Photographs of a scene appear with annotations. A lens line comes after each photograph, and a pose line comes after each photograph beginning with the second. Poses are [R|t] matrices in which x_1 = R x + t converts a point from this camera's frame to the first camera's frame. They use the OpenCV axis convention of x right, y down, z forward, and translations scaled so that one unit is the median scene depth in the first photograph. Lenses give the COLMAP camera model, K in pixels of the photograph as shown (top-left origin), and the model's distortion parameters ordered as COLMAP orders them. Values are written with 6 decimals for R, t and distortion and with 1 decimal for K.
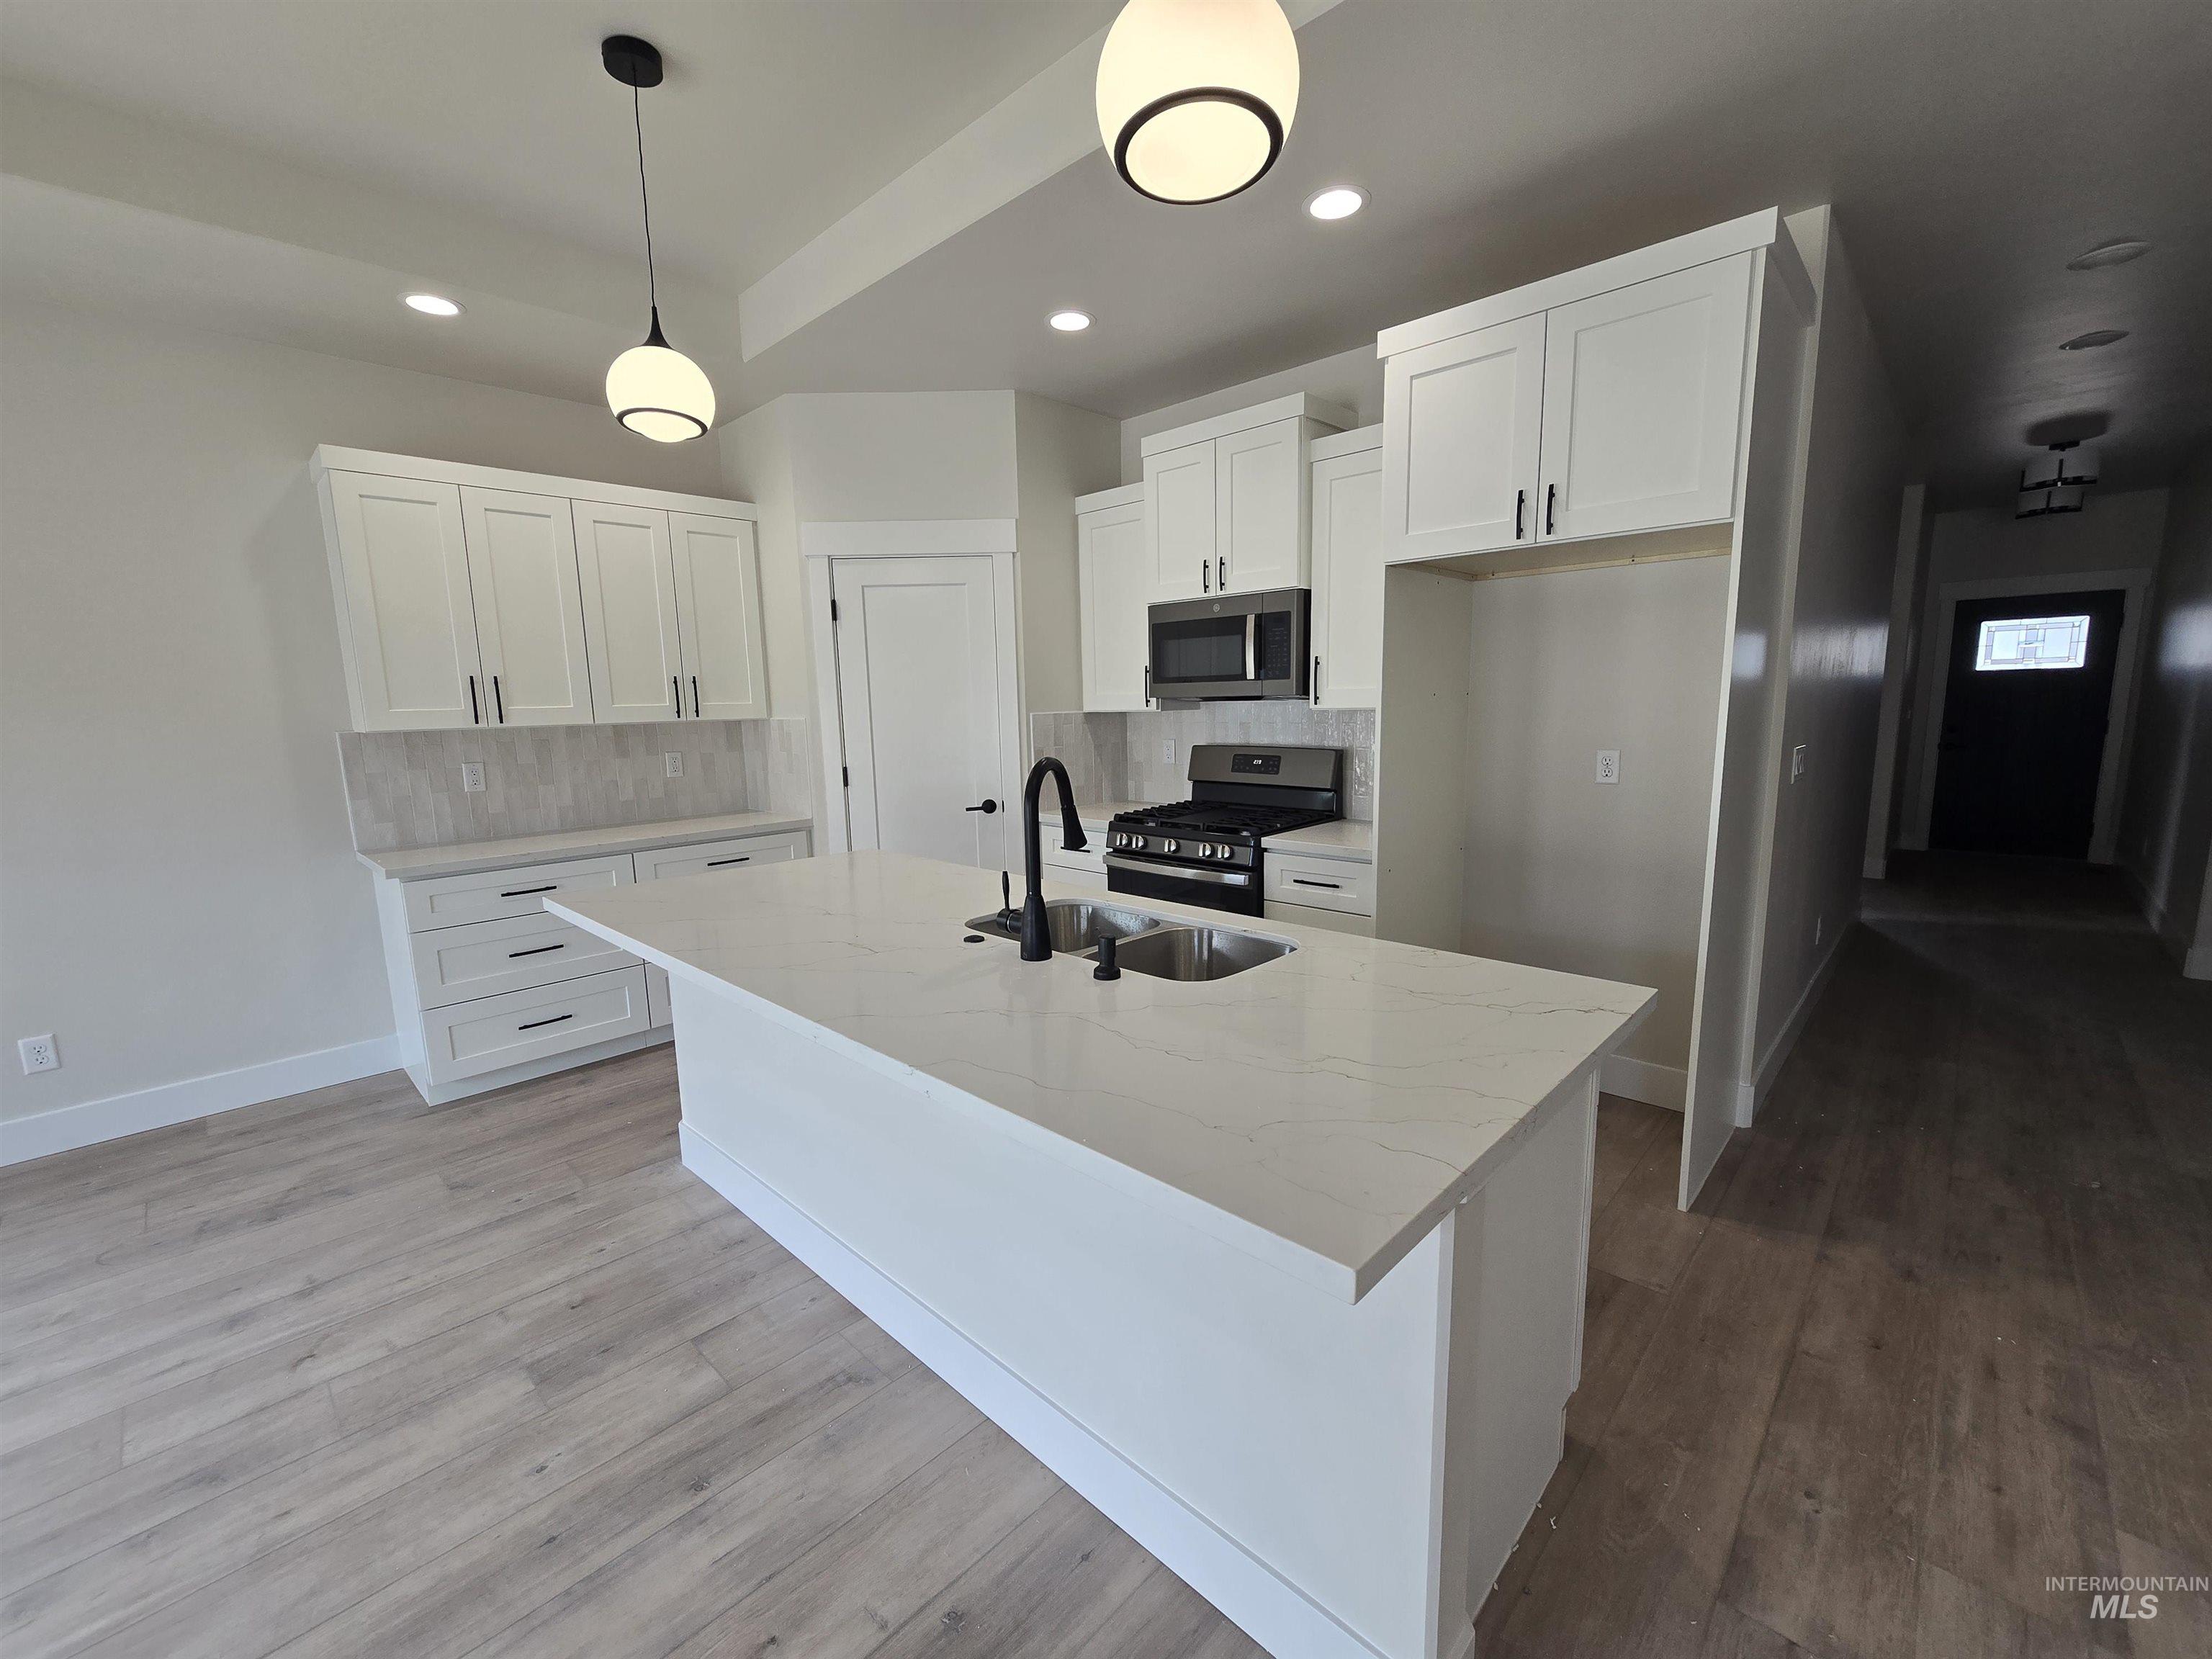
lens RADIAL K [[910.8, 0, 1098.5], [0, 910.8, 838.7], [0, 0, 1]] dist [-0.008875, 0.004228]
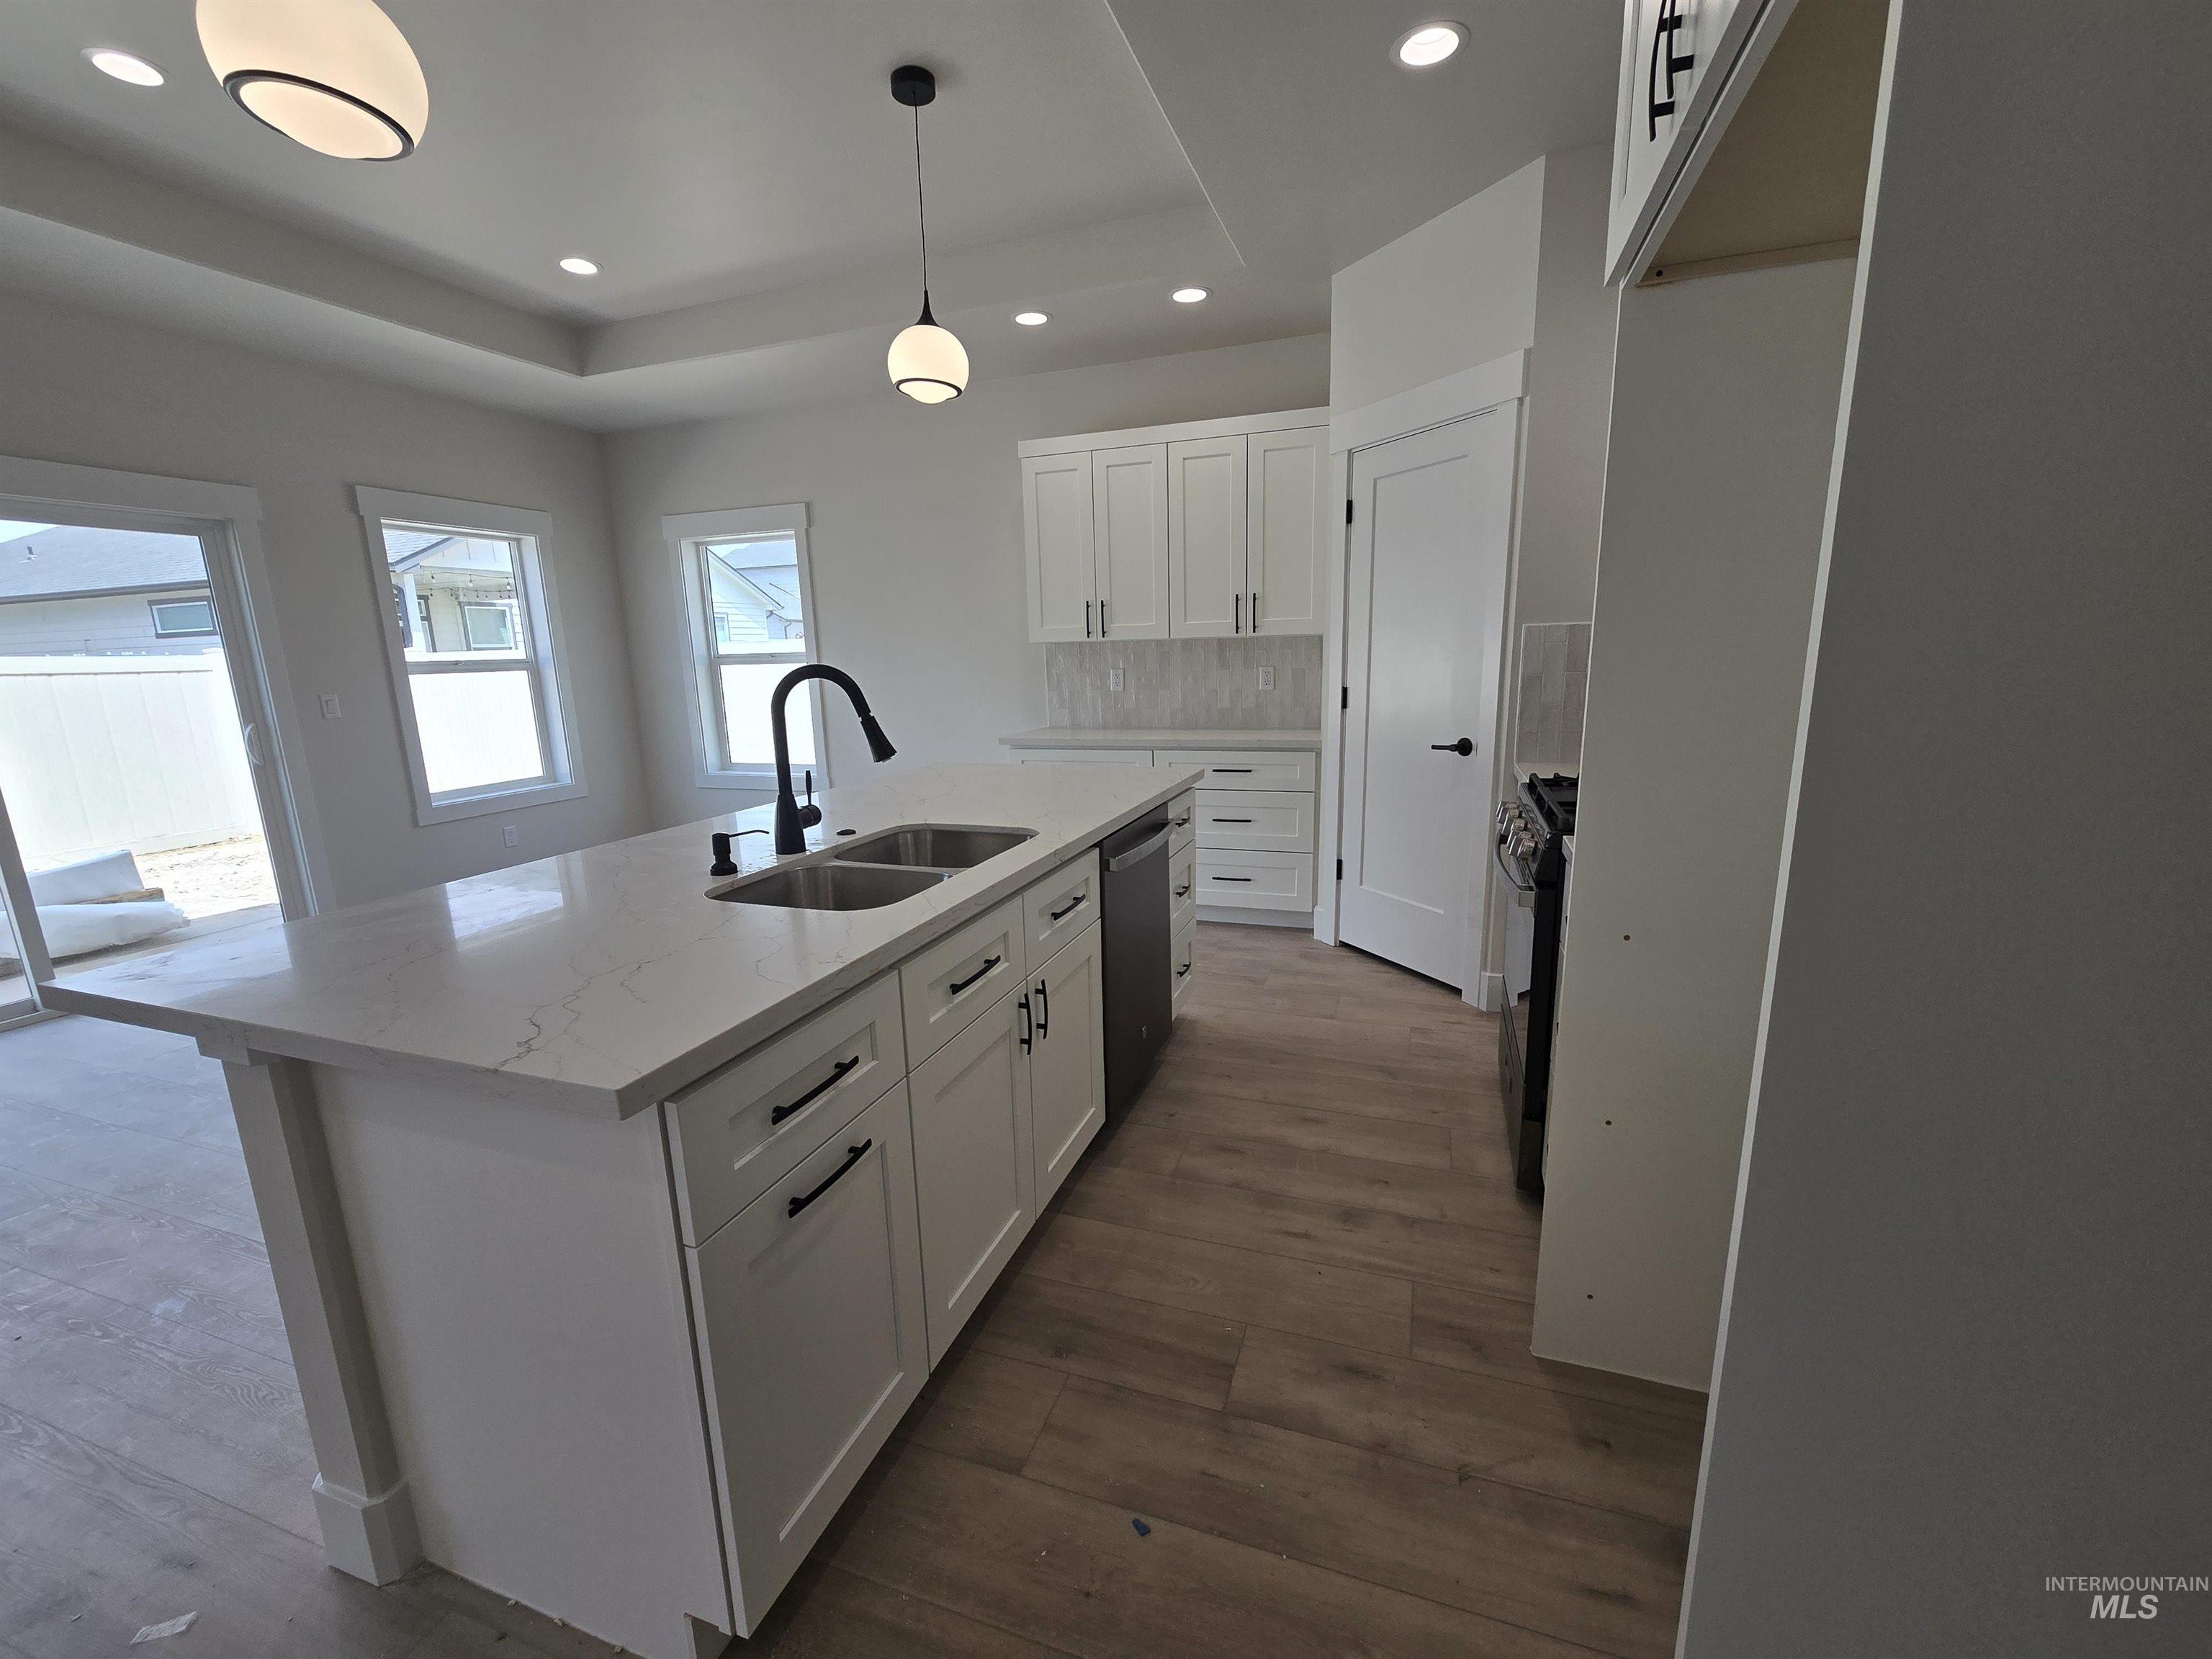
lens RADIAL K [[910.8, 0, 1100.4], [0, 910.8, 844.1], [0, 0, 1]] dist [-0.008875, 0.004228]
pose [[0.413100, 0.200231, -0.888401, 0.560791], [-0.120437, 0.978973, 0.164642, -0.054110], [0.902687, 0.038982, 0.428529, 0.470249]]
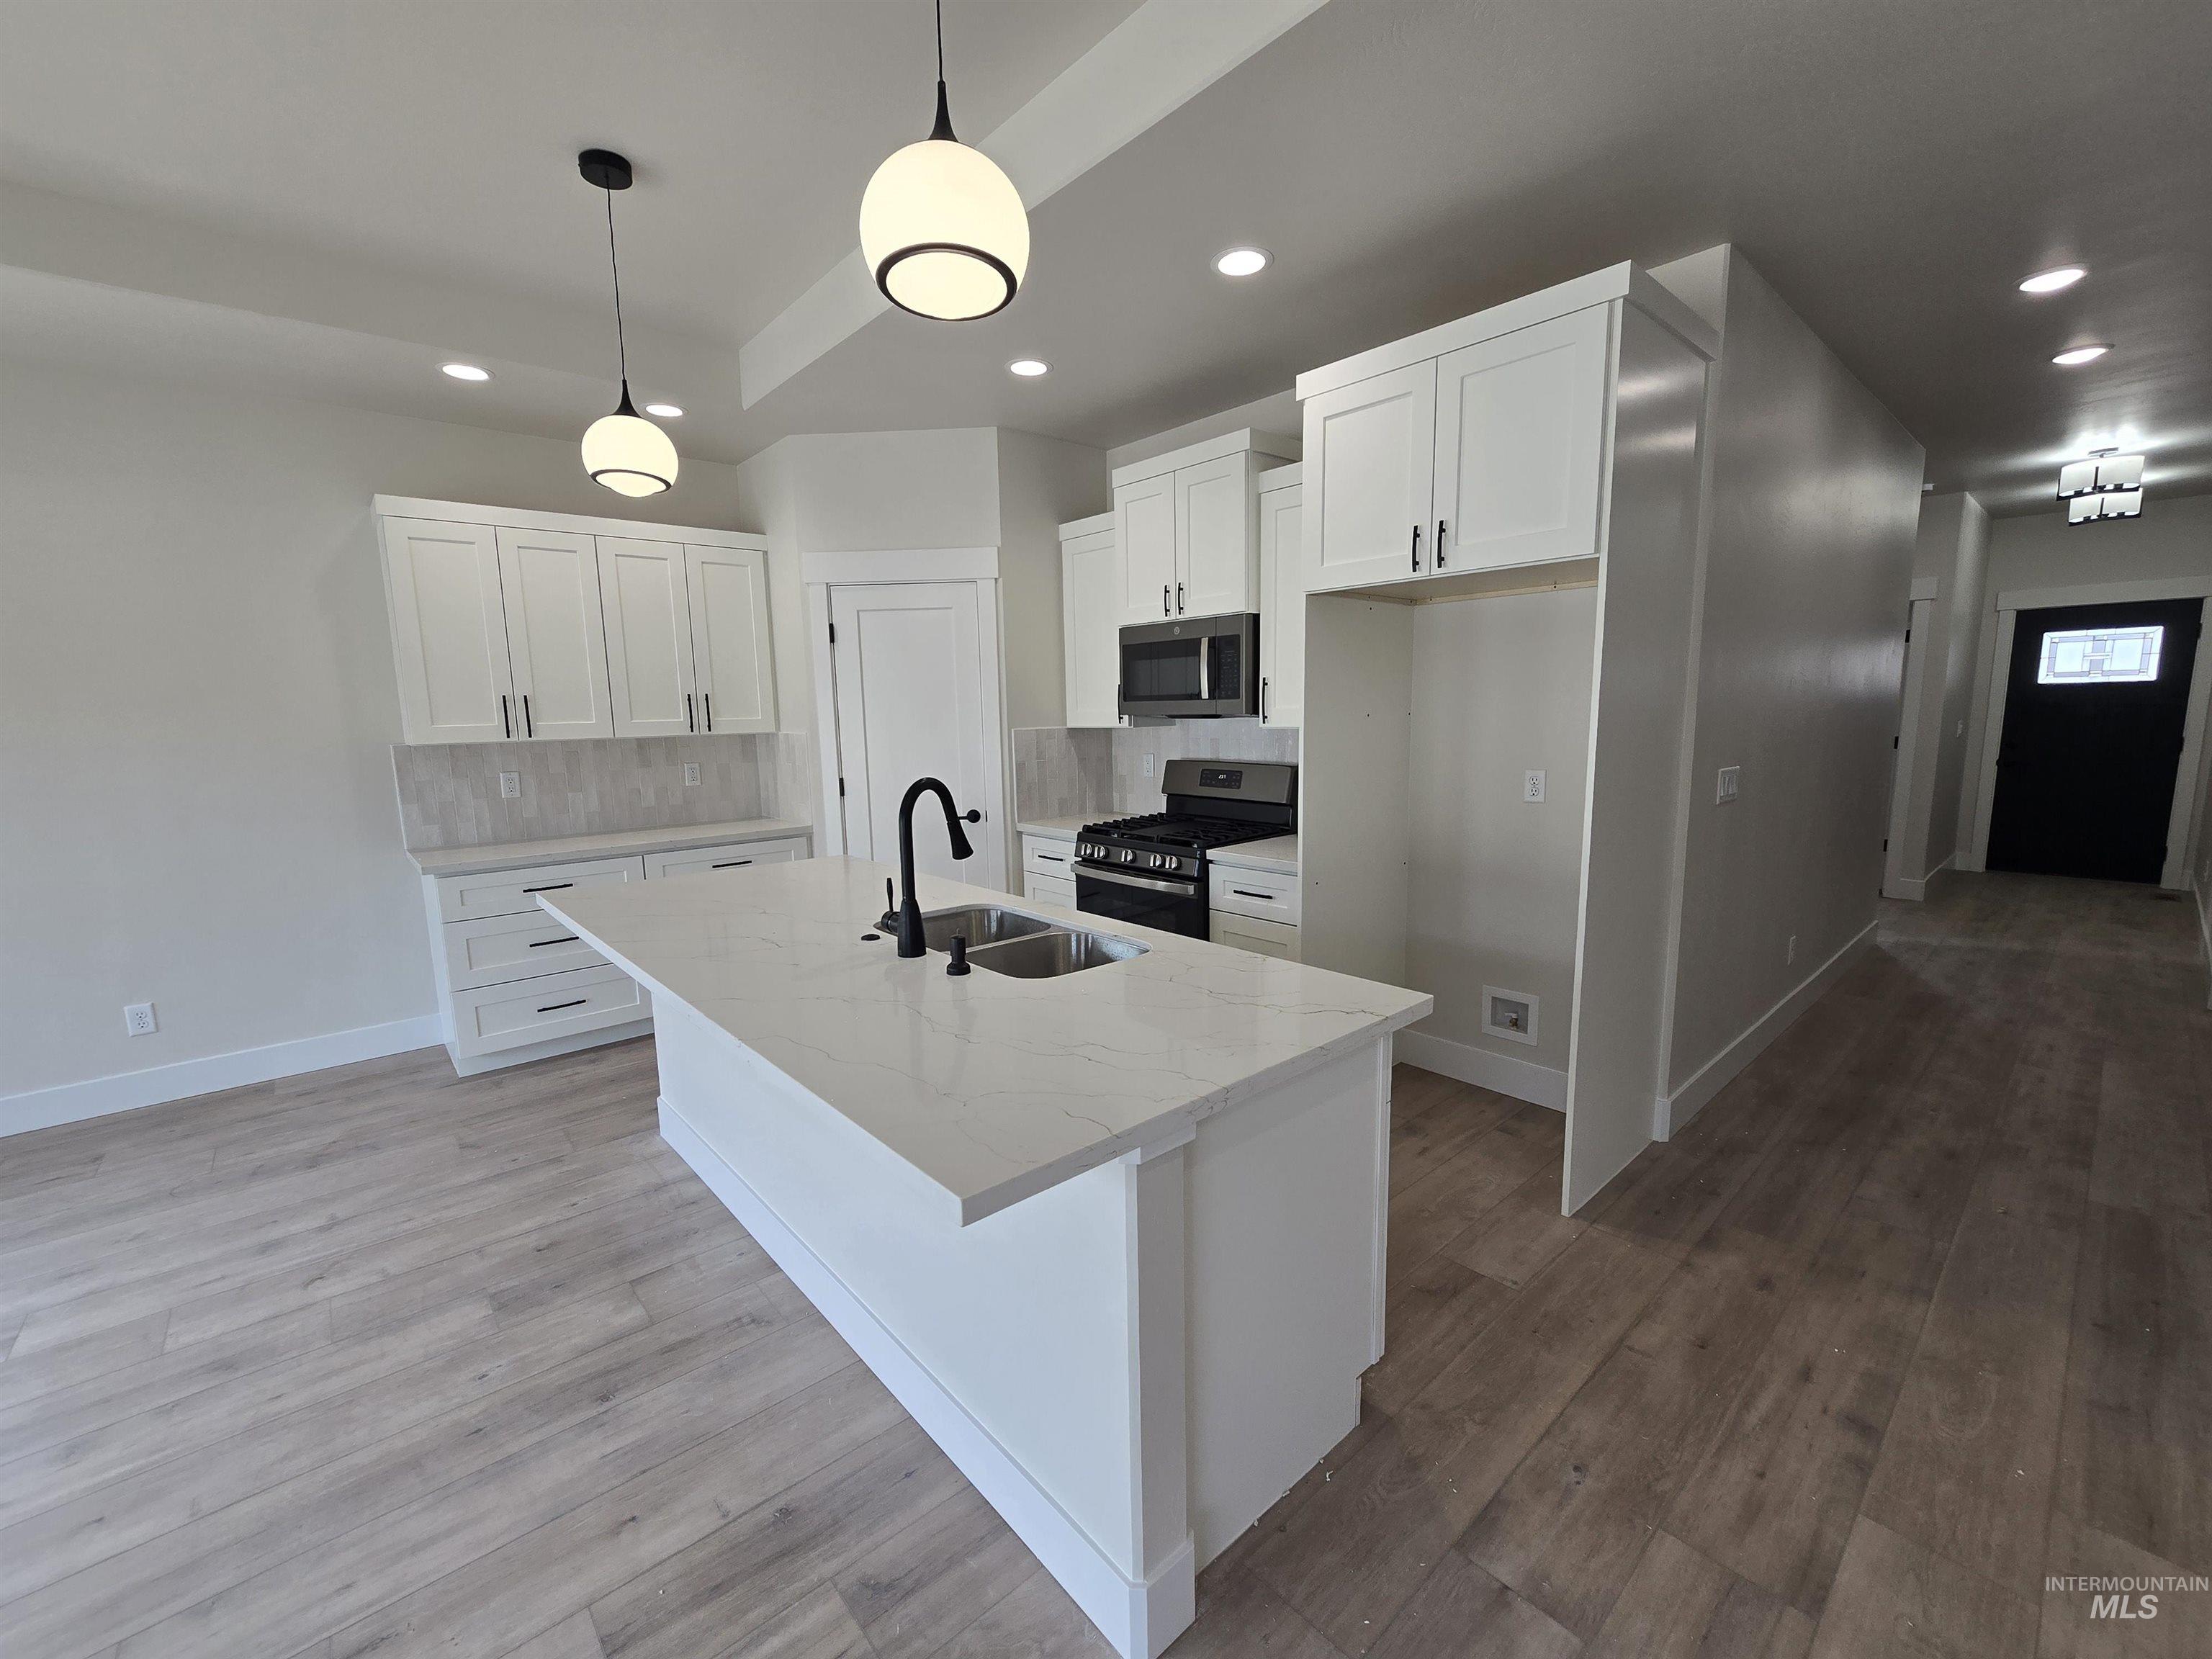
lens RADIAL K [[910.8, 0, 1099.2], [0, 910.8, 840.4], [0, 0, 1]] dist [-0.008875, 0.004228]
pose [[0.996618, 0.013913, -0.080982, 0.137372], [-0.014322, 0.999887, -0.004473, -0.005333], [0.080911, 0.005617, 0.996706, -0.059519]]
